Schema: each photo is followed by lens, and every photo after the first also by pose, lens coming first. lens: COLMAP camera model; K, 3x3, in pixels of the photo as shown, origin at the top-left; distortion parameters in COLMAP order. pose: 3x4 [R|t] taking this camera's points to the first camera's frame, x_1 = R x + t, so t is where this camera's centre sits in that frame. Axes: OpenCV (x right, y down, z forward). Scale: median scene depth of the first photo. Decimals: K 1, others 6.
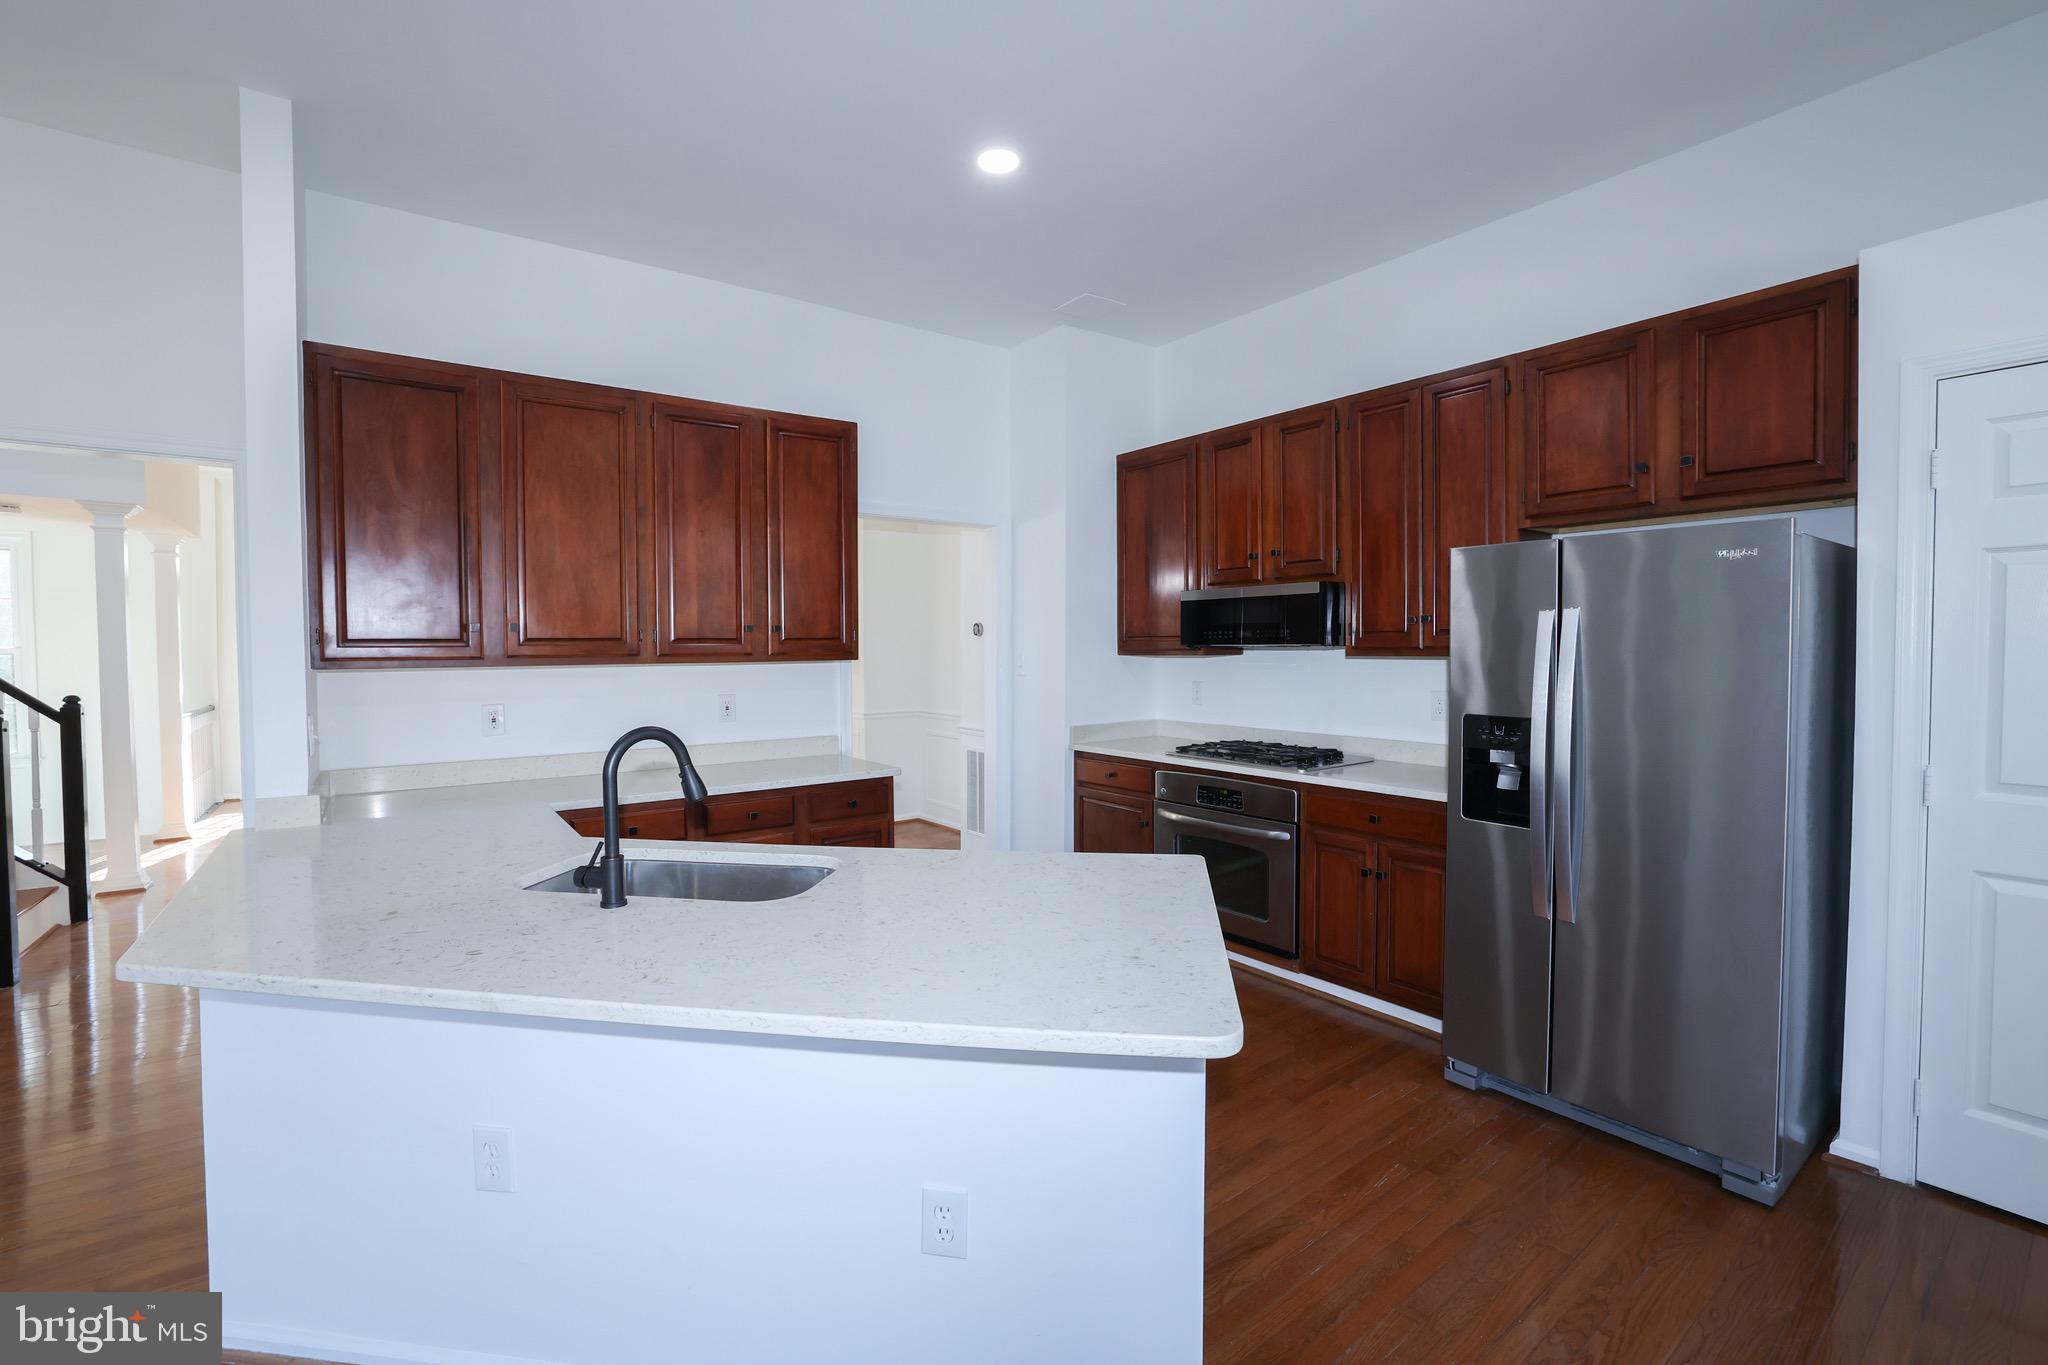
lens RADIAL K [[876.5, 0, 1018.0], [0, 876.5, 669.8], [0, 0, 1]] dist [-0.042560, 0.012966]
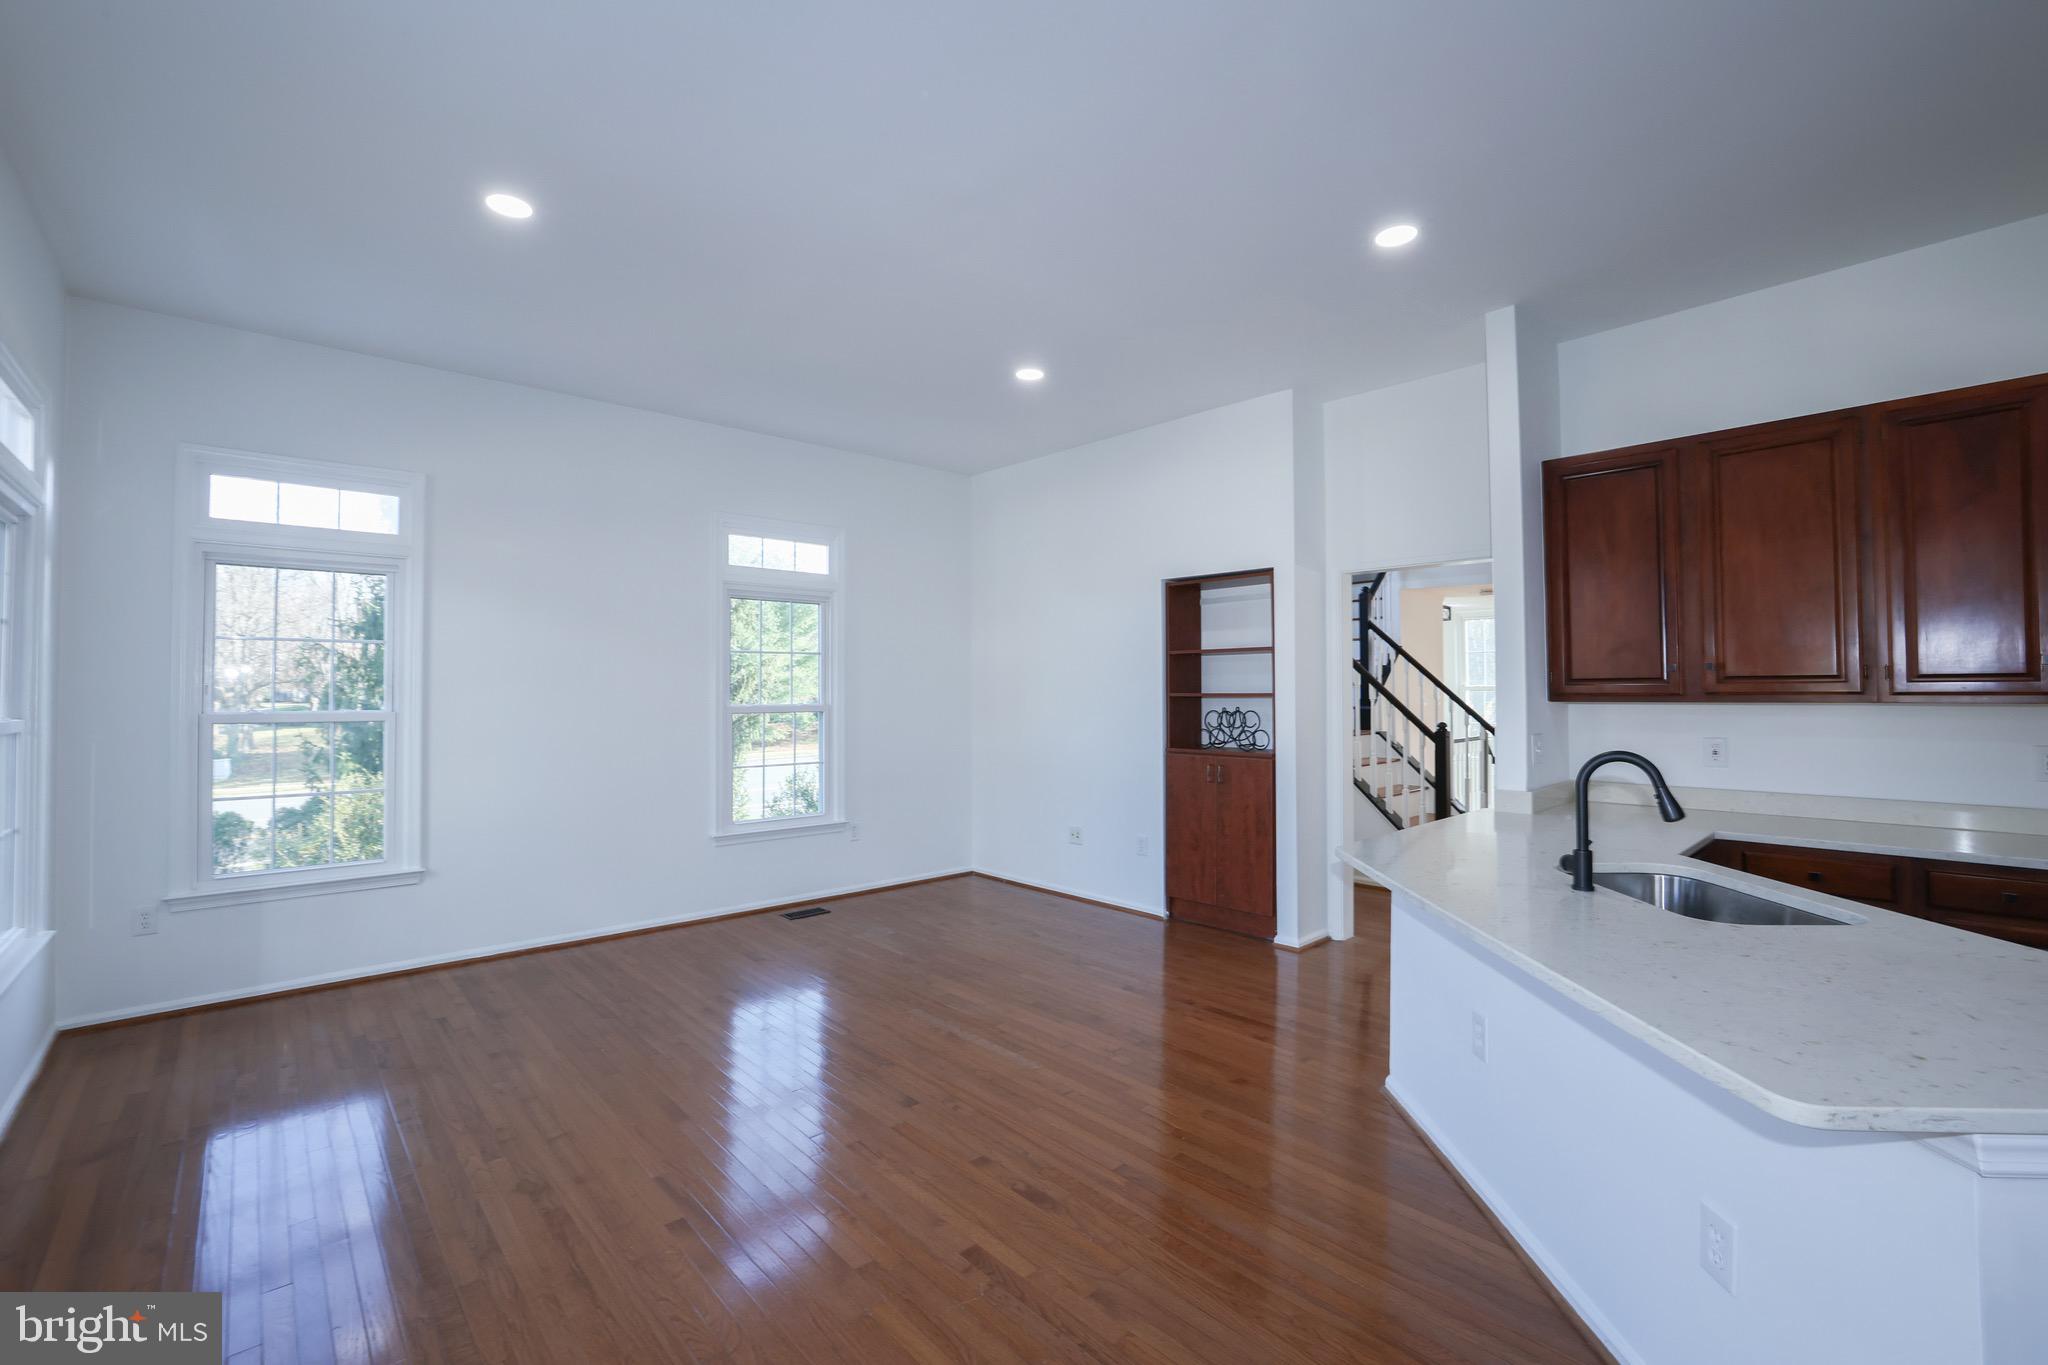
lens RADIAL K [[876.5, 0, 1006.9], [0, 876.5, 678.8], [0, 0, 1]] dist [-0.042560, 0.012966]
pose [[0.092464, -0.009701, -0.995669, 0.410288], [-0.022820, 0.999669, -0.011859, -0.000751], [0.995454, 0.023818, 0.092212, 0.023865]]
